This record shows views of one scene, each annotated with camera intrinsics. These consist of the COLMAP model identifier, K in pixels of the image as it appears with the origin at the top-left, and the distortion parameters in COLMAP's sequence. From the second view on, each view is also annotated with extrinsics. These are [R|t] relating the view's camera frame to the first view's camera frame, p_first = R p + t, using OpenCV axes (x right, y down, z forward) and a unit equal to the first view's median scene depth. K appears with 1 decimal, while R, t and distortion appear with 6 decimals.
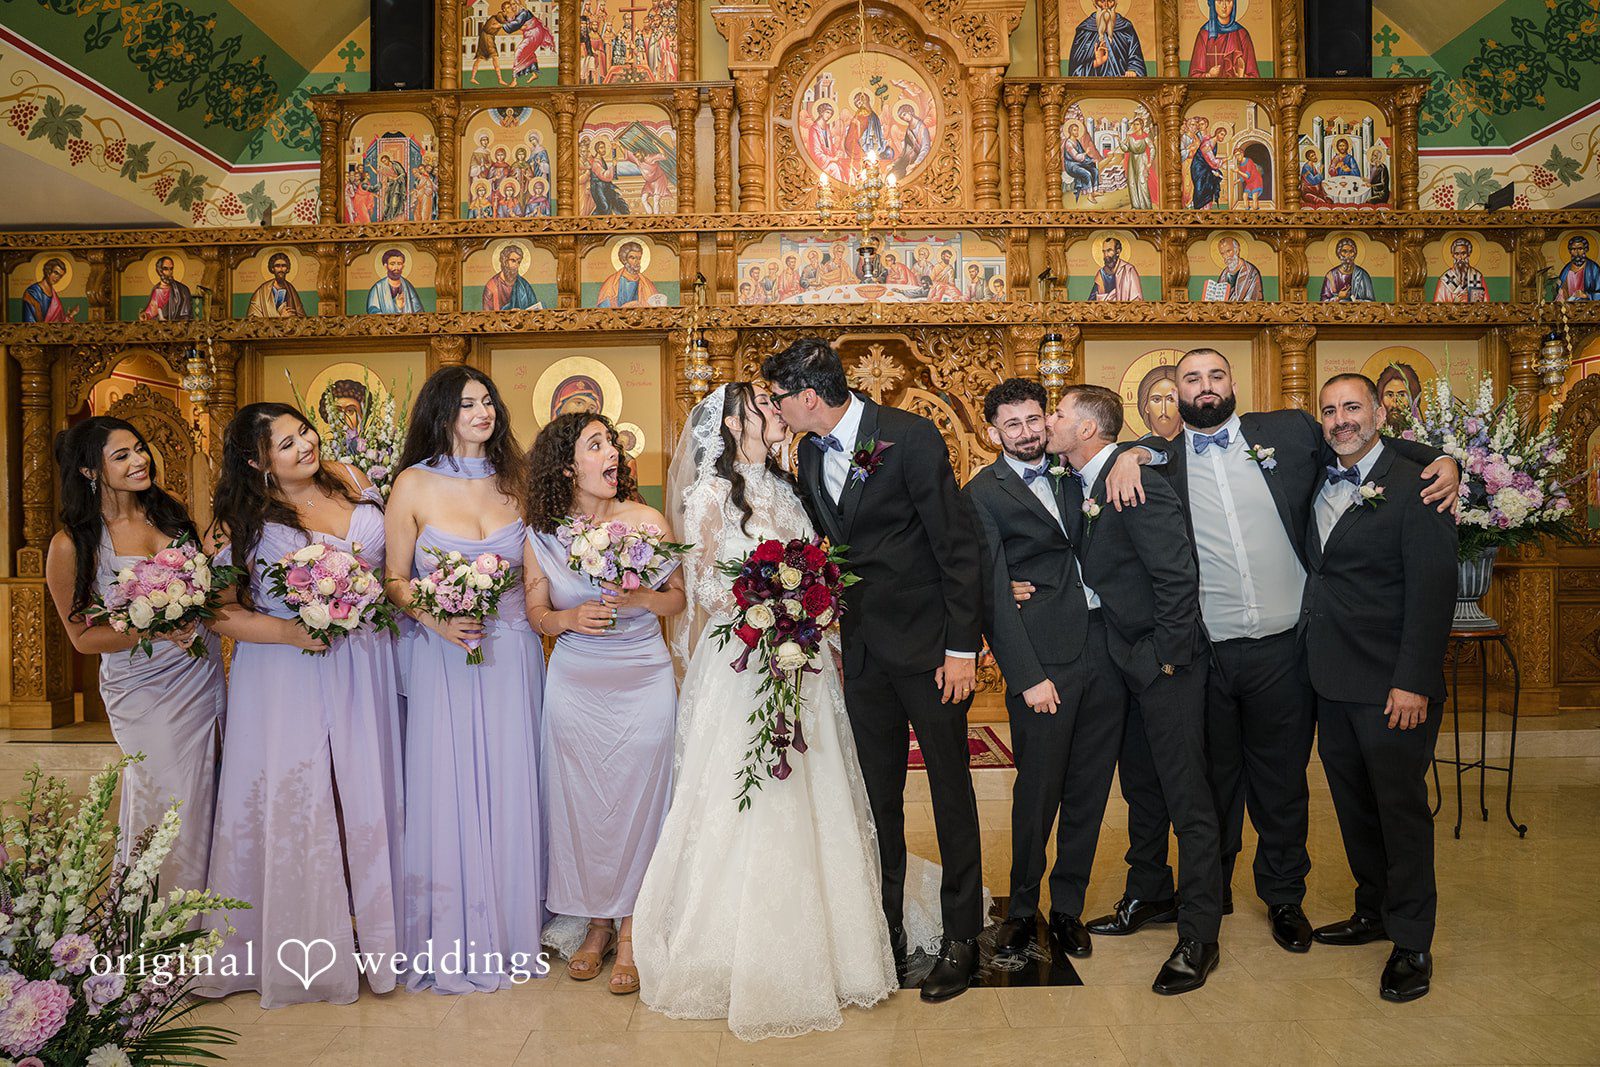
lens RADIAL K [[1108.7, 0, 797.1], [0, 1108.7, 536.2], [0, 0, 1]] dist [-0.130052, 0.102118]
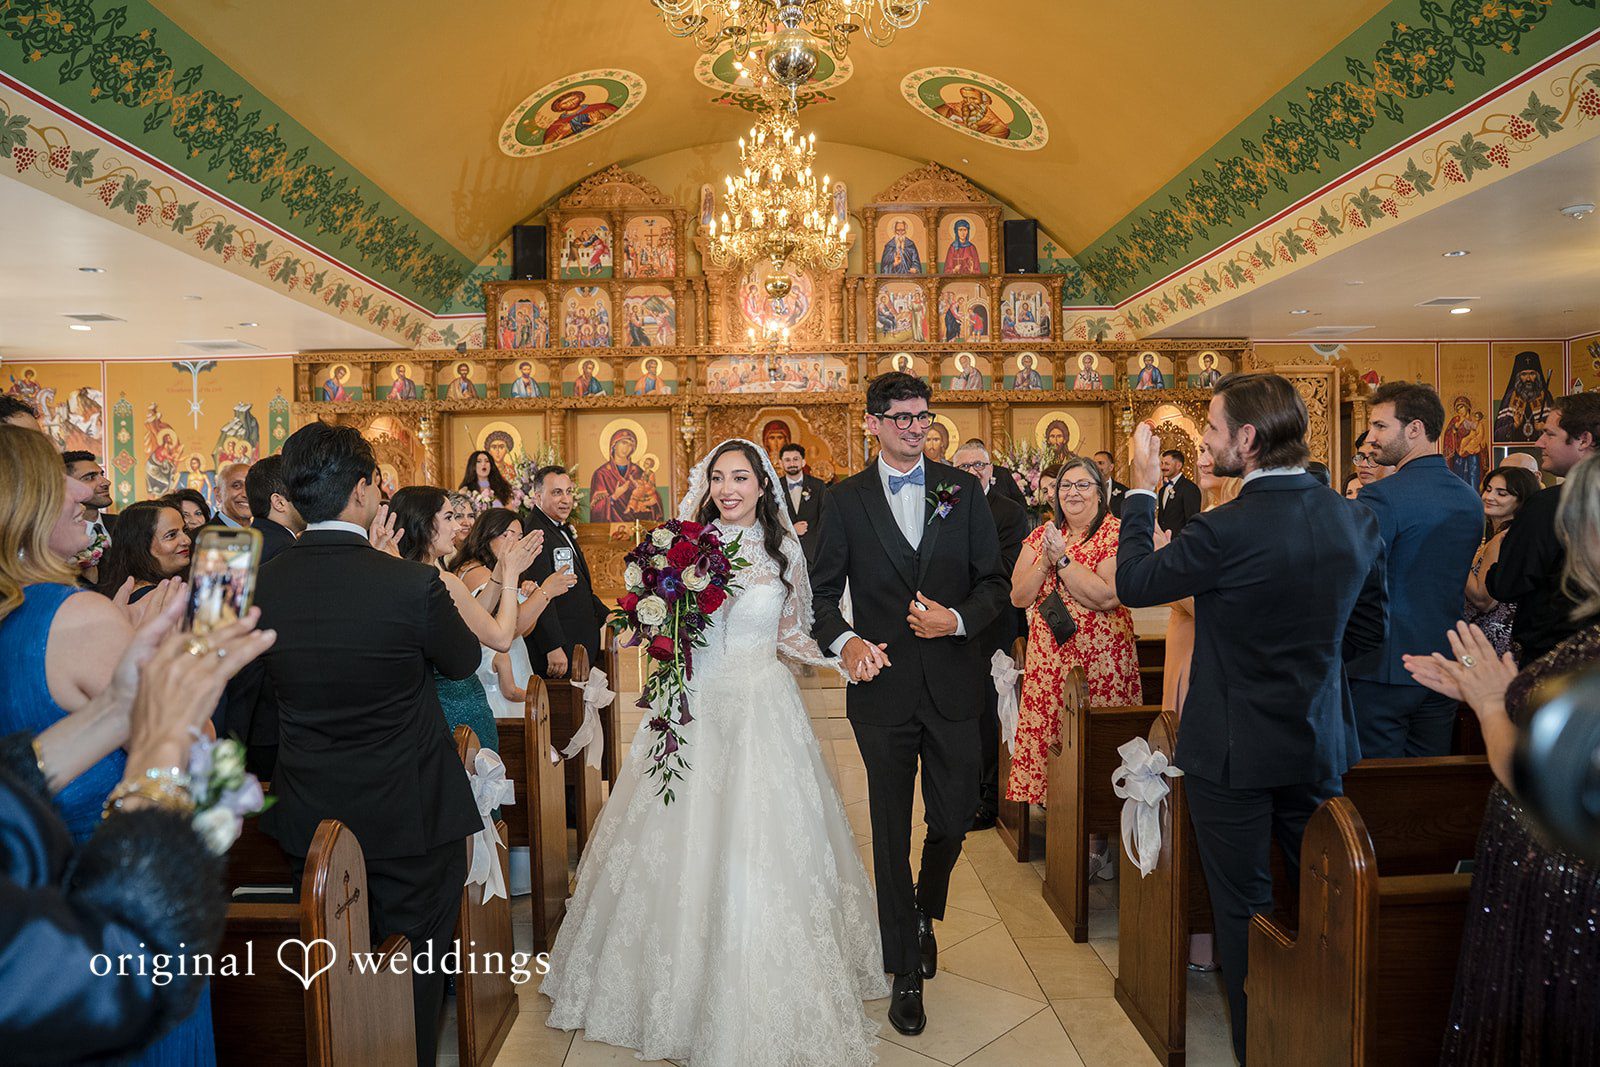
lens RADIAL K [[1108.7, 0, 797.1], [0, 1108.7, 536.2], [0, 0, 1]] dist [-0.130052, 0.102118]
pose [[0.999368, -0.005243, 0.035145, 0.032962], [0.004935, 0.999949, 0.008842, 0.024803], [-0.035189, -0.008663, 0.999343, -0.940757]]
